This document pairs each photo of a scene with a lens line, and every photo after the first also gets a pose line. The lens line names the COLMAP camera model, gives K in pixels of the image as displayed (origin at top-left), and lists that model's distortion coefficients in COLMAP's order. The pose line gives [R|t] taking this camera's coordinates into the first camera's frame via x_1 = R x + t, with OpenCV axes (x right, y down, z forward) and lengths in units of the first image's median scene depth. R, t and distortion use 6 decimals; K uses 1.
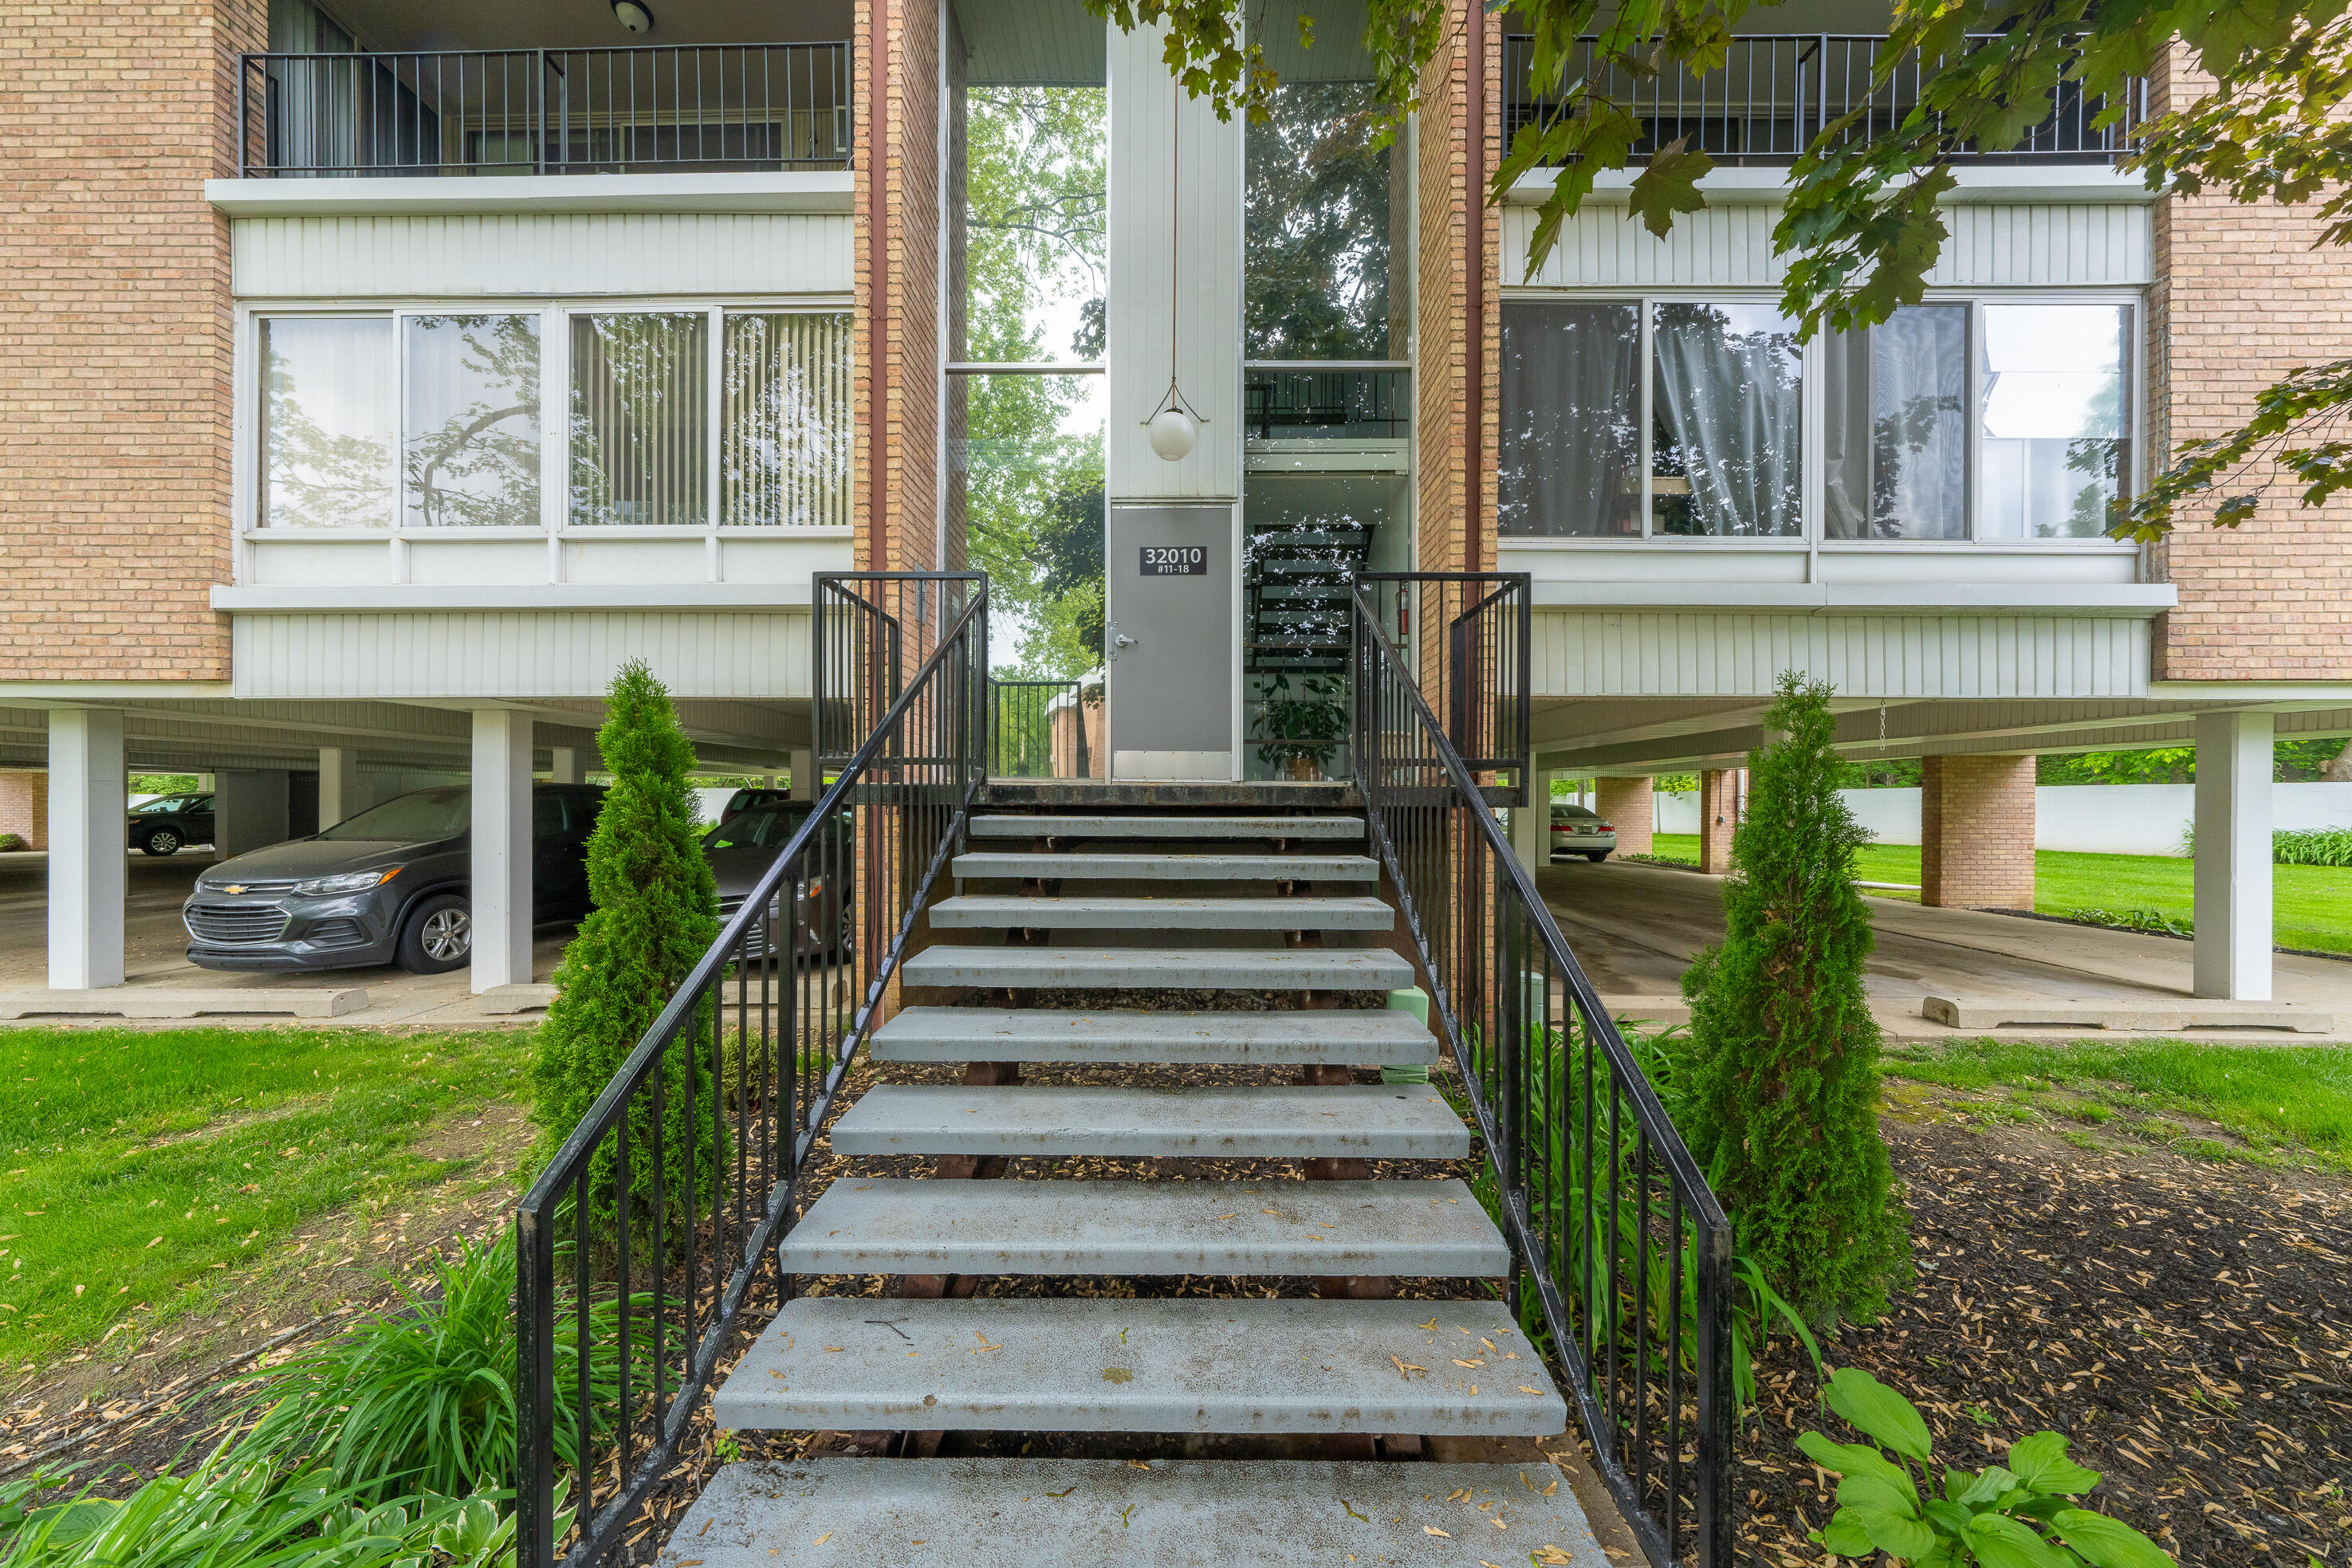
lens RADIAL K [[830.2, 0, 1159.7], [0, 830.2, 785.6], [0, 0, 1]] dist [0.000212, -0.000003]
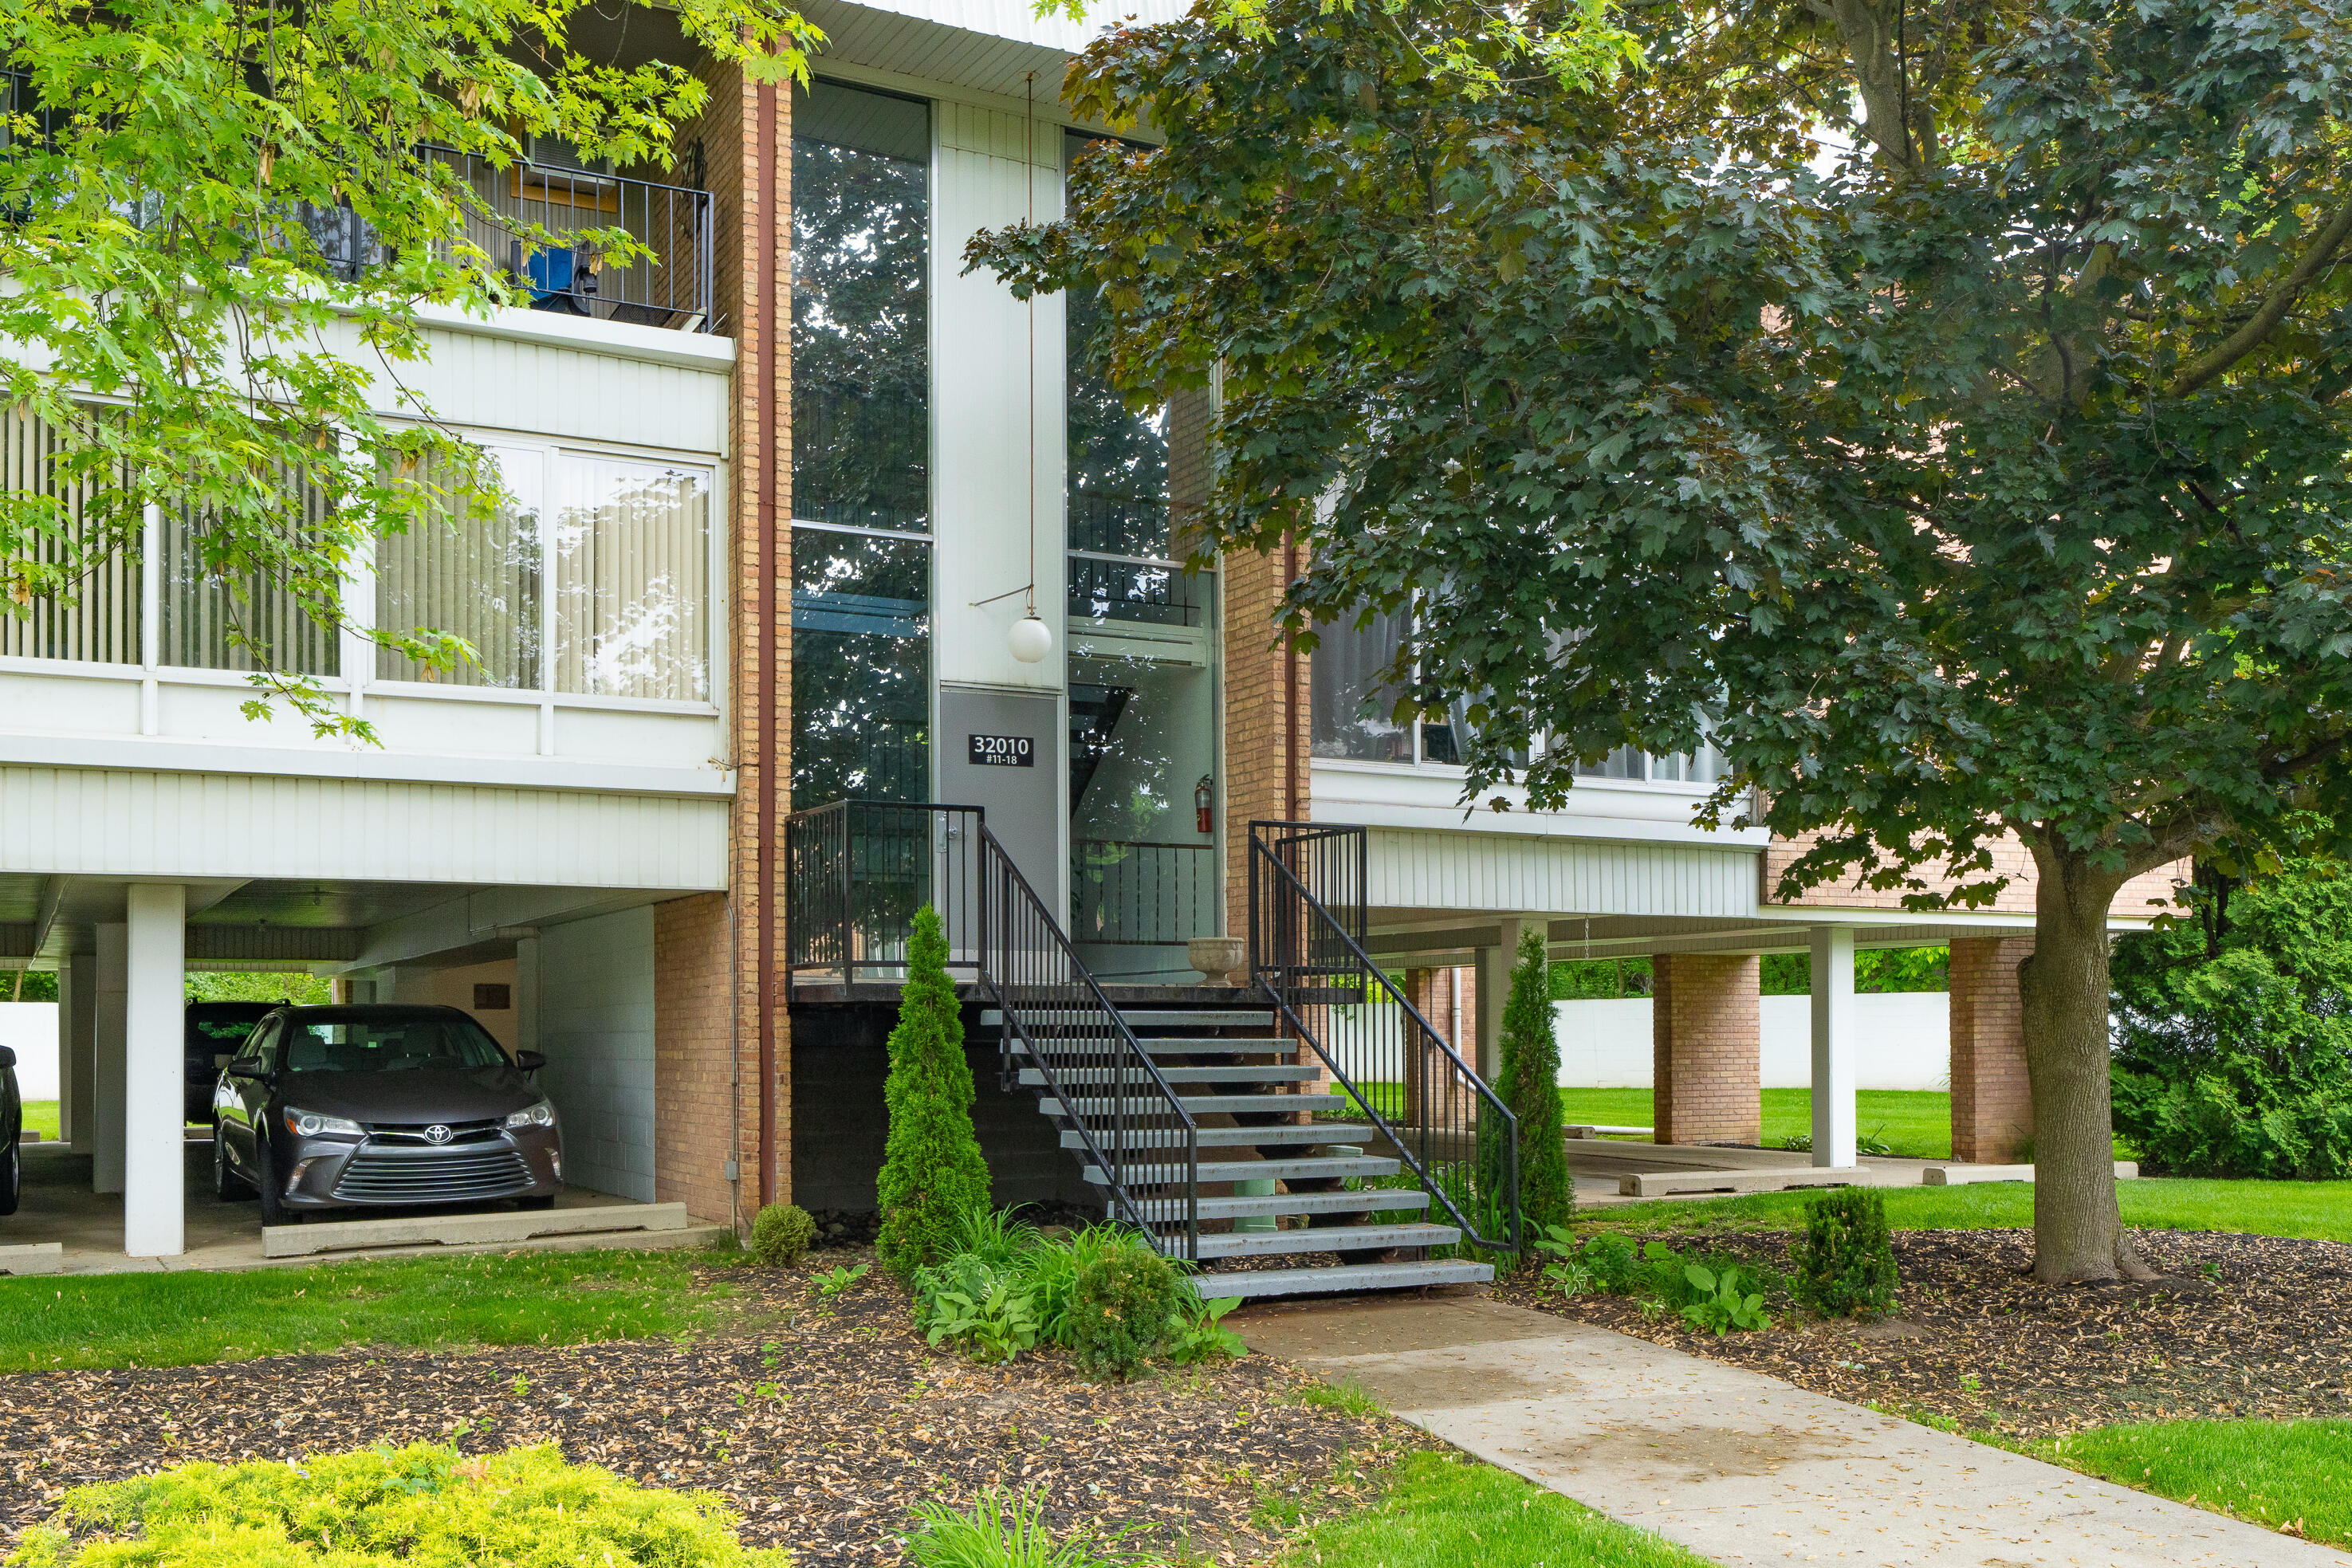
lens RADIAL K [[2136.0, 0, 1176.0], [0, 2136.0, 784.0], [0, 0, 1]] dist [-0.003594, 0.008804]
pose [[0.880259, 0.049685, 0.471885, -0.962931], [-0.003751, 0.995200, -0.097789, 0.006630], [-0.474479, 0.084309, 0.876220, -1.242294]]
